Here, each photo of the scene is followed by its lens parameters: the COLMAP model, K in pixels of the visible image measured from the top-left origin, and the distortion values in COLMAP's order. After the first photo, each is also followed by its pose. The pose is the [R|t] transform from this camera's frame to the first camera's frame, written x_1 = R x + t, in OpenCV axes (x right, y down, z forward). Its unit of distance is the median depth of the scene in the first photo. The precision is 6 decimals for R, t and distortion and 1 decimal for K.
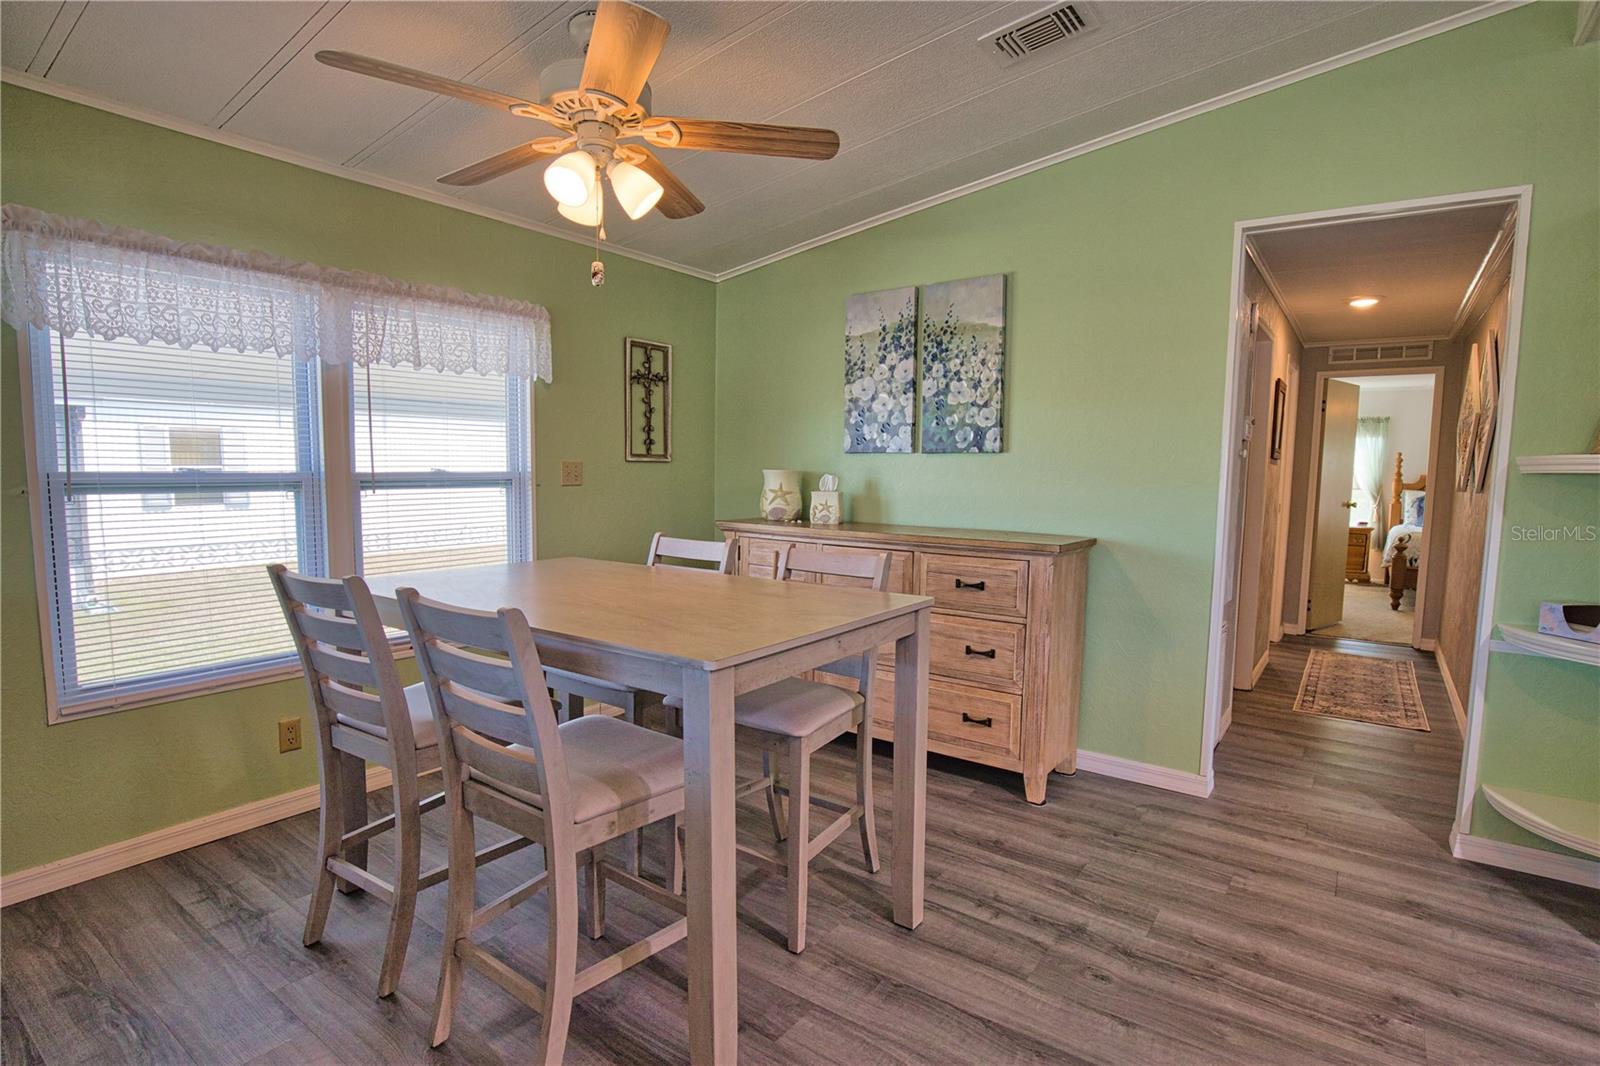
lens RADIAL K [[796.4, 0, 810.5], [0, 796.4, 540.6], [0, 0, 1]] dist [-0.028562, 0.006672]
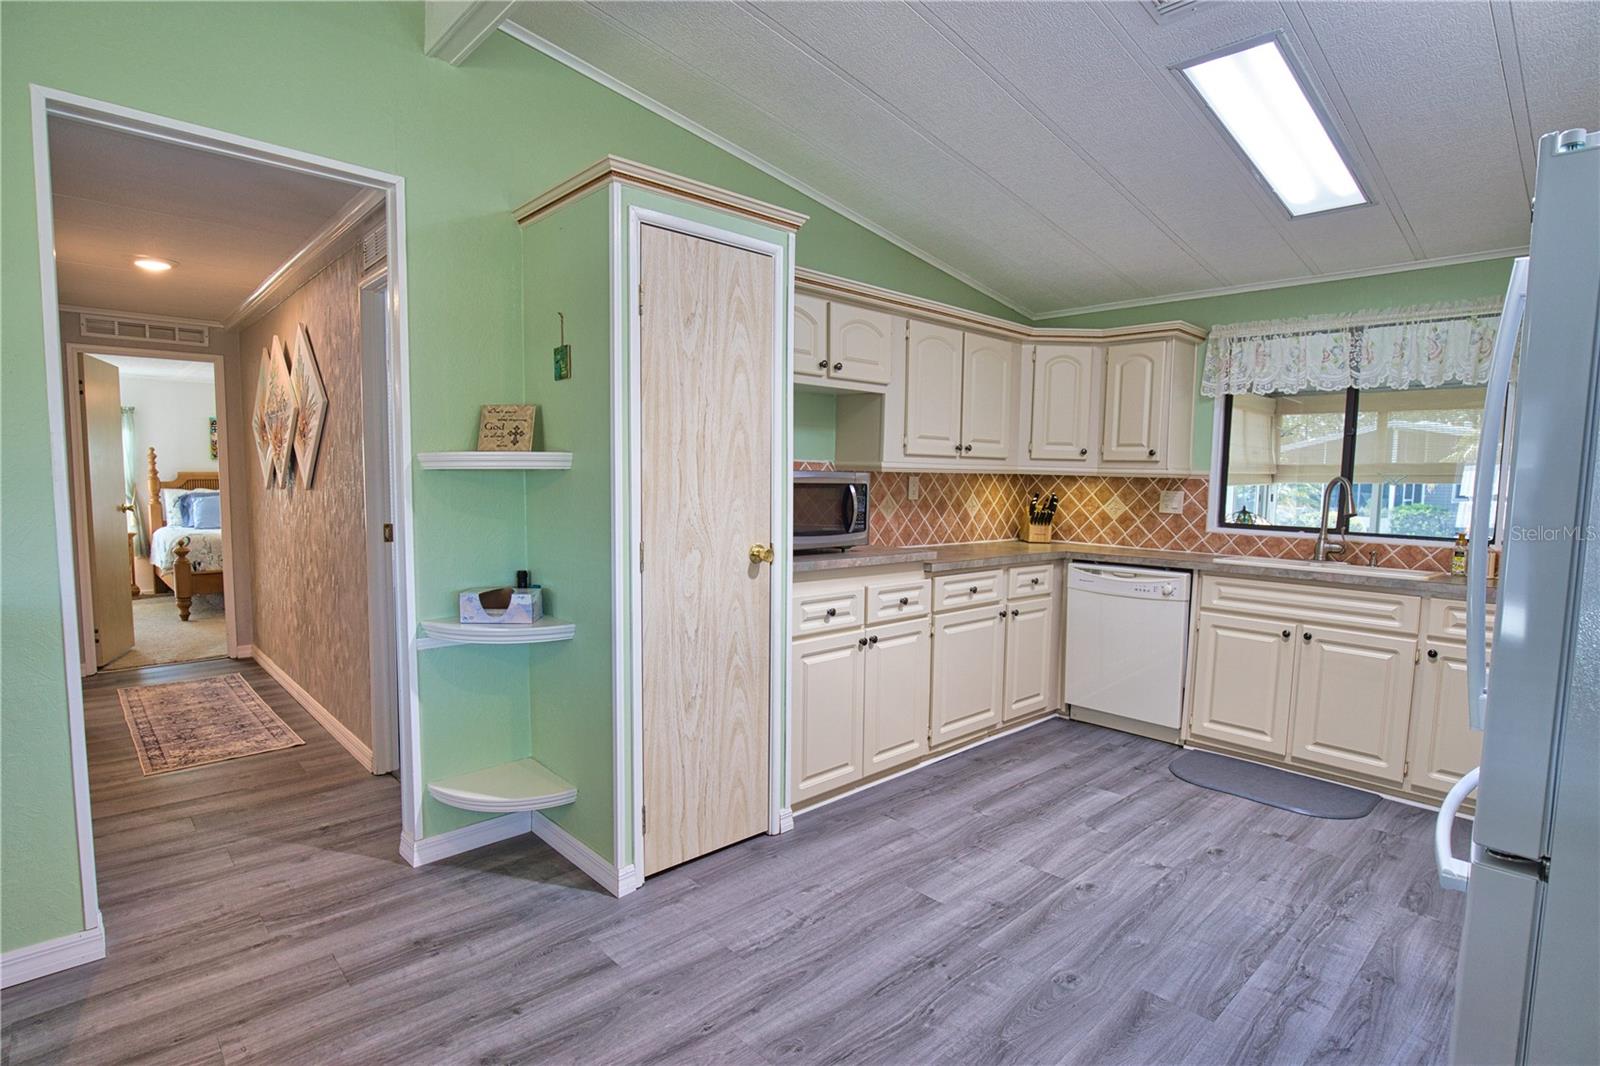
lens RADIAL K [[796.4, 0, 808.0], [0, 796.4, 545.3], [0, 0, 1]] dist [-0.028562, 0.006672]
pose [[0.189760, -0.094720, 0.977251, 0.001726], [0.084983, 0.993185, 0.079763, -0.018996], [-0.978146, 0.067914, 0.196517, 0.215545]]
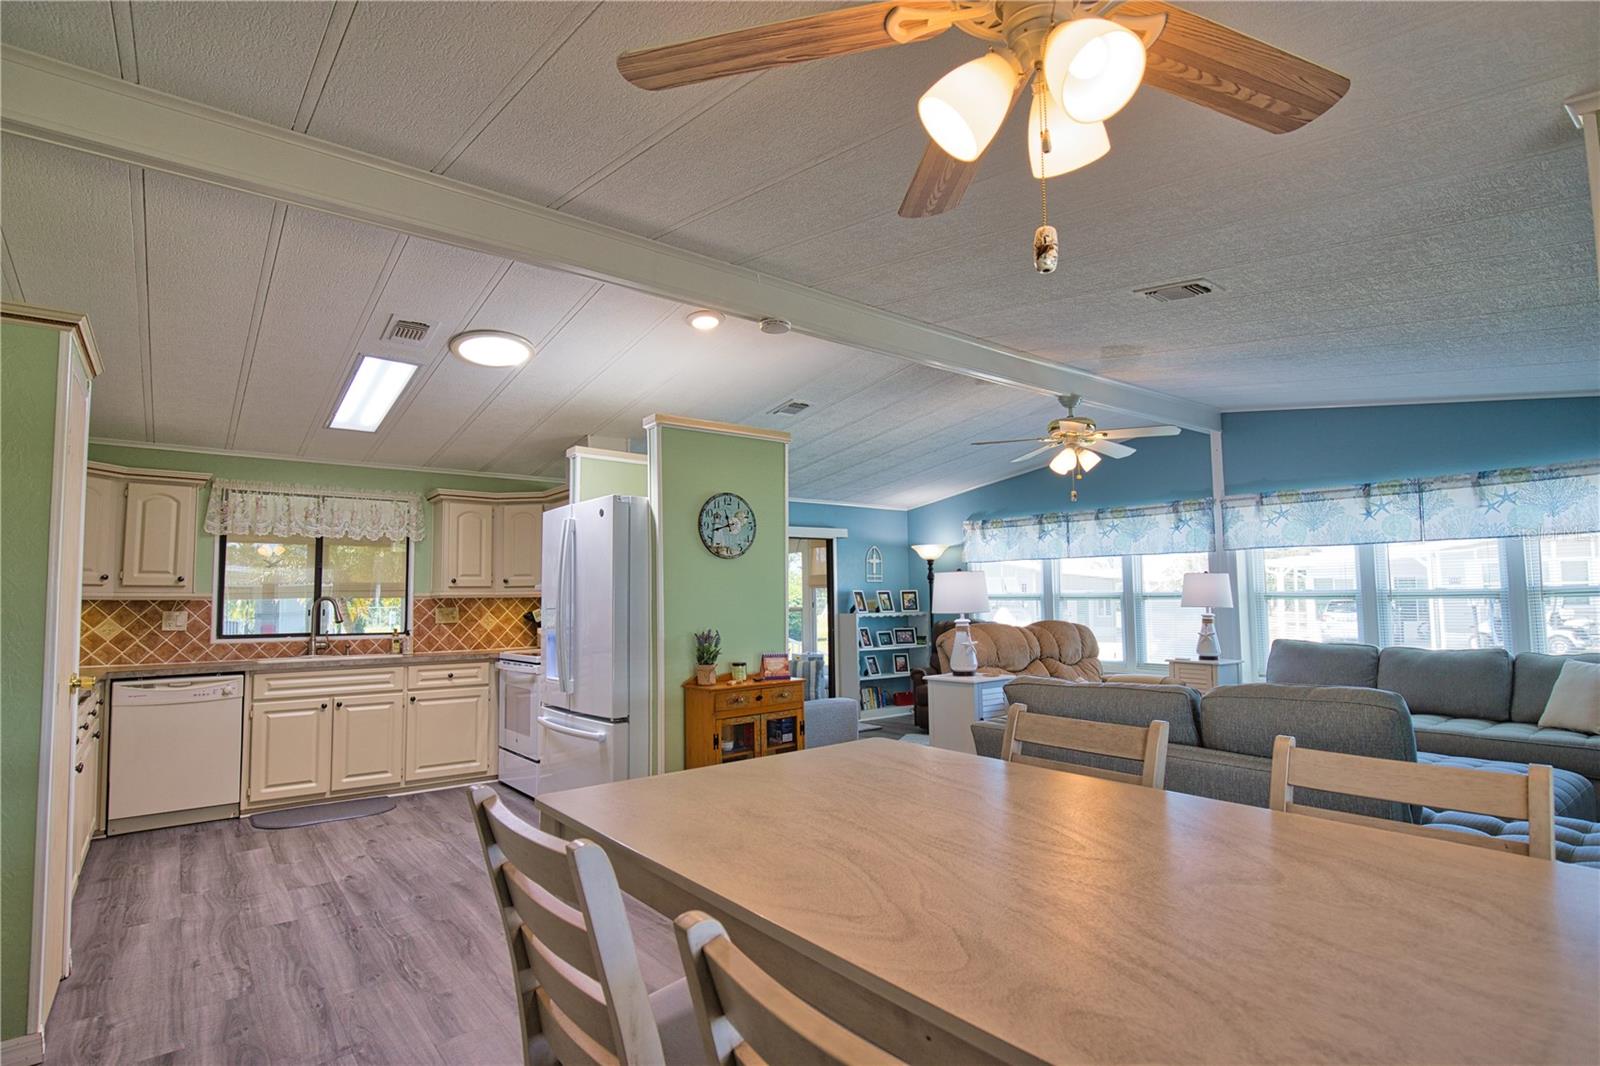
lens RADIAL K [[796.4, 0, 805.3], [0, 796.4, 539.4], [0, 0, 1]] dist [-0.028562, 0.006672]
pose [[-0.962781, 0.015640, 0.269831, -0.146757], [0.024231, 0.999299, 0.028538, -0.094186], [-0.269195, 0.034014, -0.962485, 0.905878]]
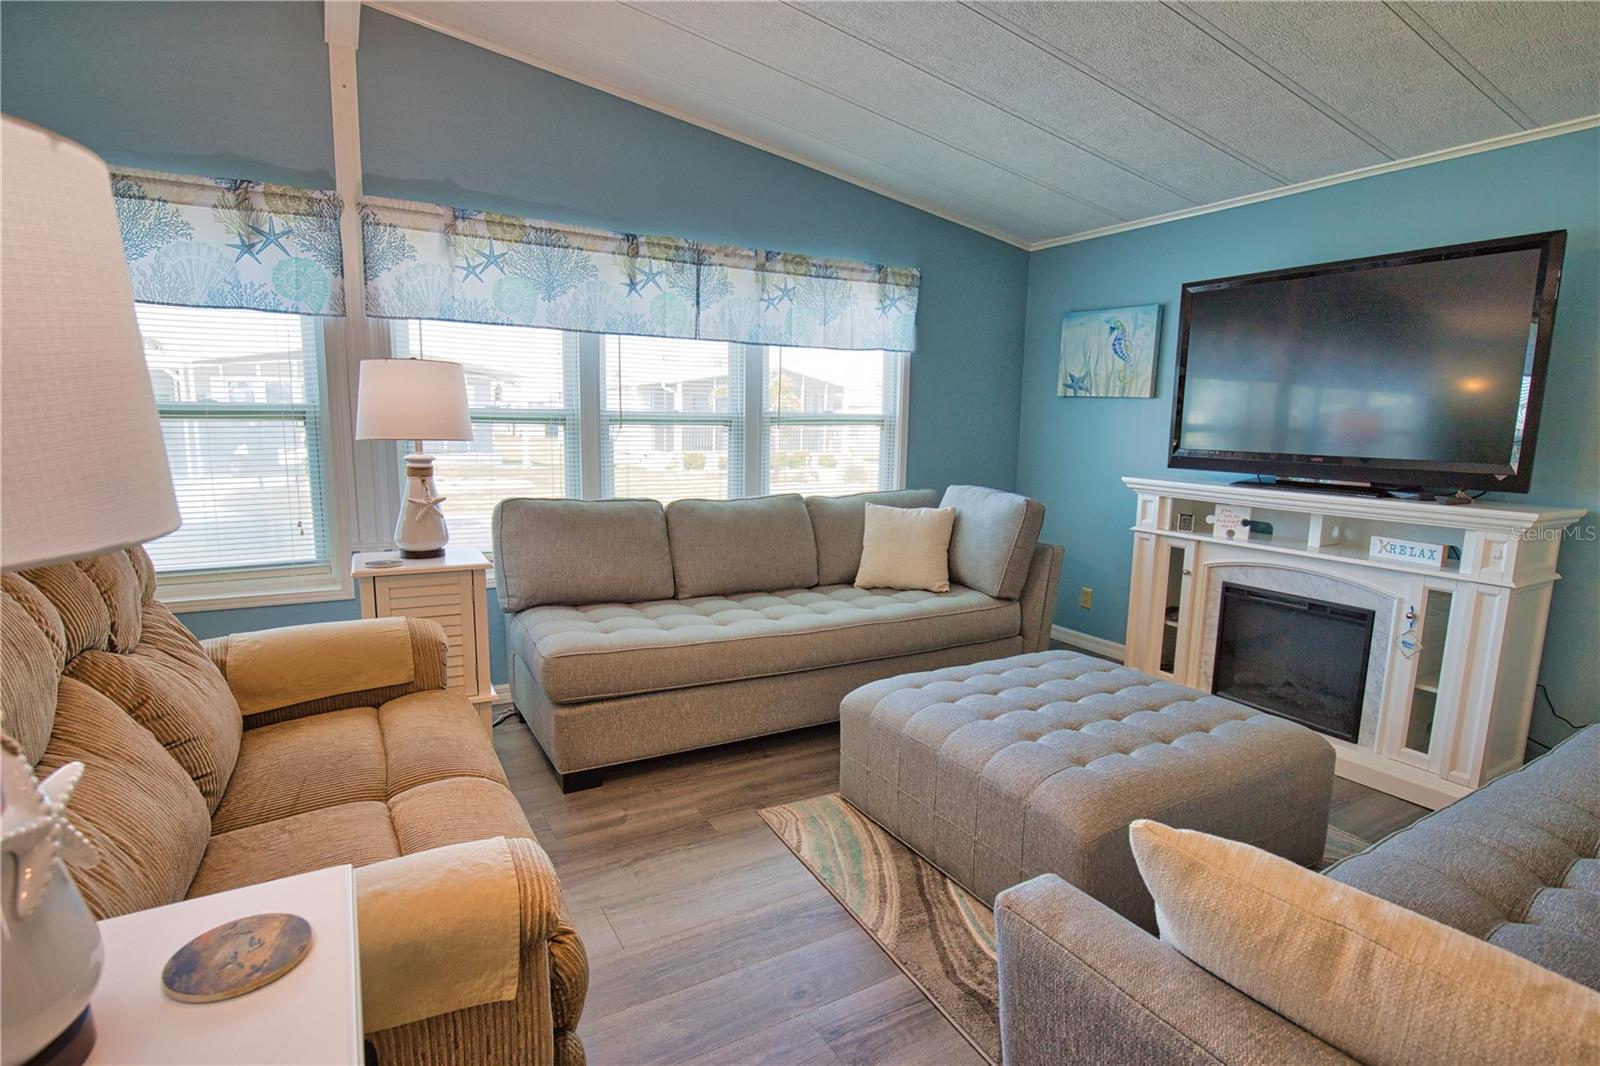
lens RADIAL K [[796.4, 0, 806.9], [0, 796.4, 538.8], [0, 0, 1]] dist [-0.028562, 0.006672]
pose [[-0.405317, 0.116105, -0.906773, 0.015387], [-0.116653, 0.977225, 0.177269, 0.026968], [0.906703, 0.177628, -0.382542, -0.233346]]
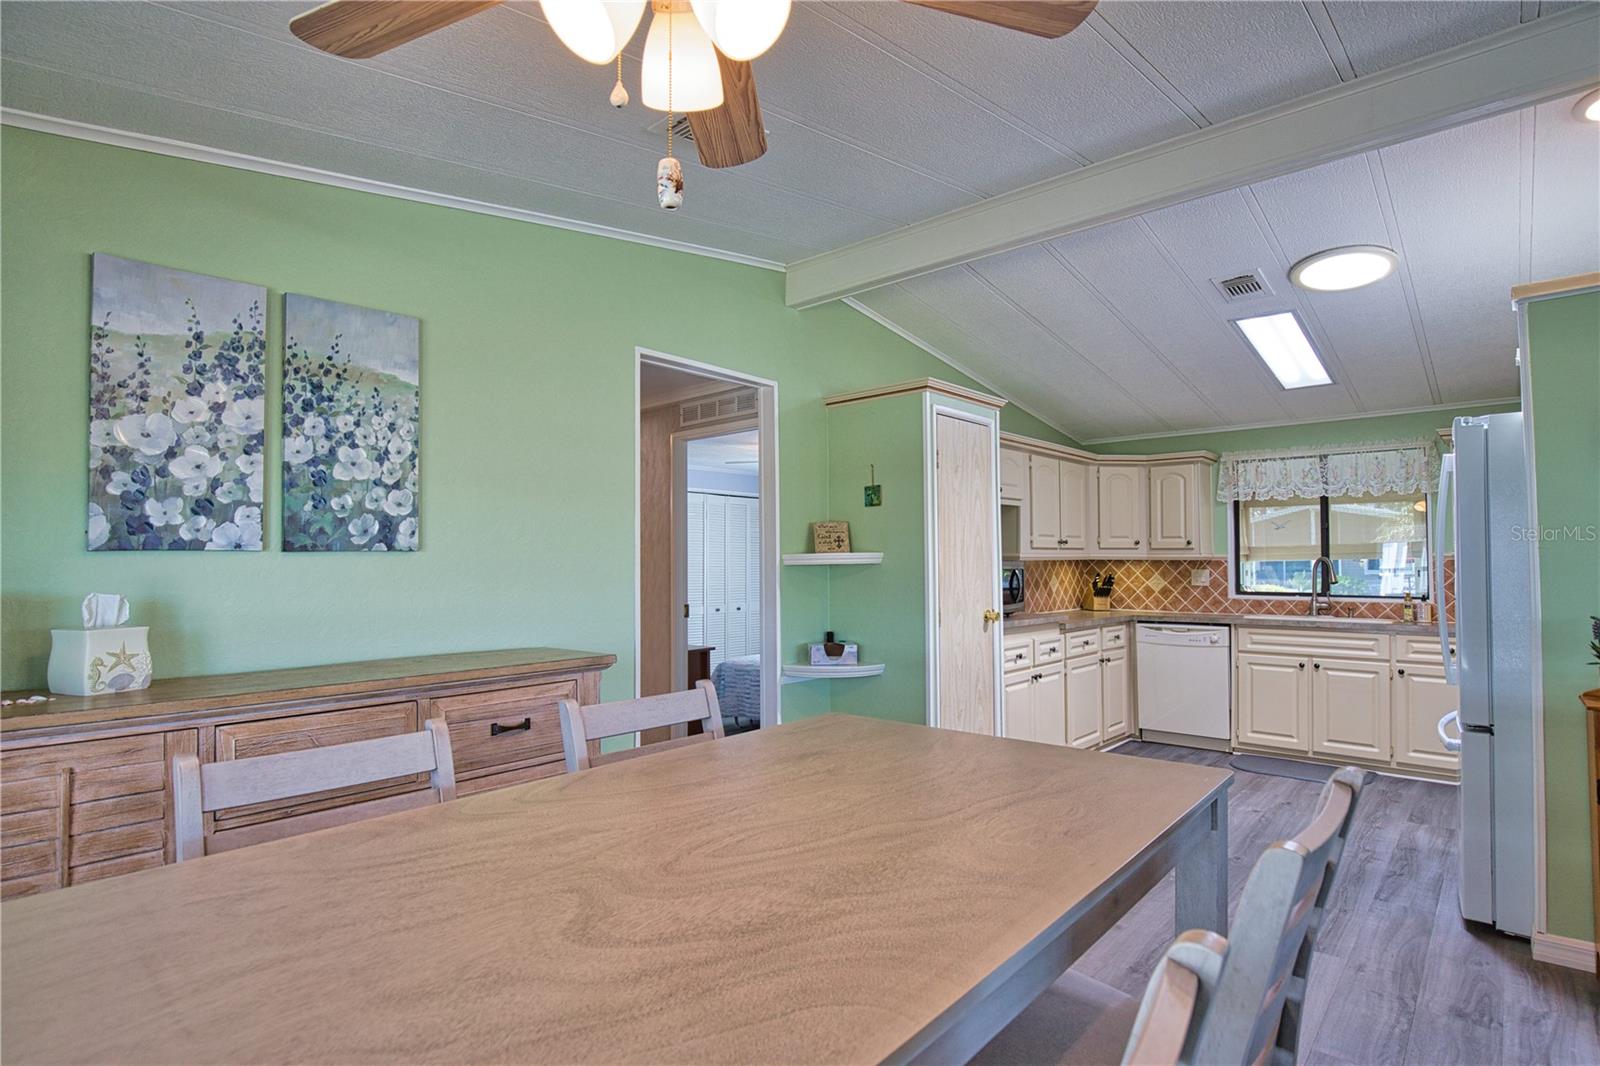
lens RADIAL K [[796.4, 0, 811.1], [0, 796.4, 540.6], [0, 0, 1]] dist [-0.028562, 0.006672]
pose [[0.108725, 0.015028, 0.993958, -0.426099], [0.104637, 0.994158, -0.026477, -0.057719], [-0.988549, 0.106884, 0.106518, 0.515240]]
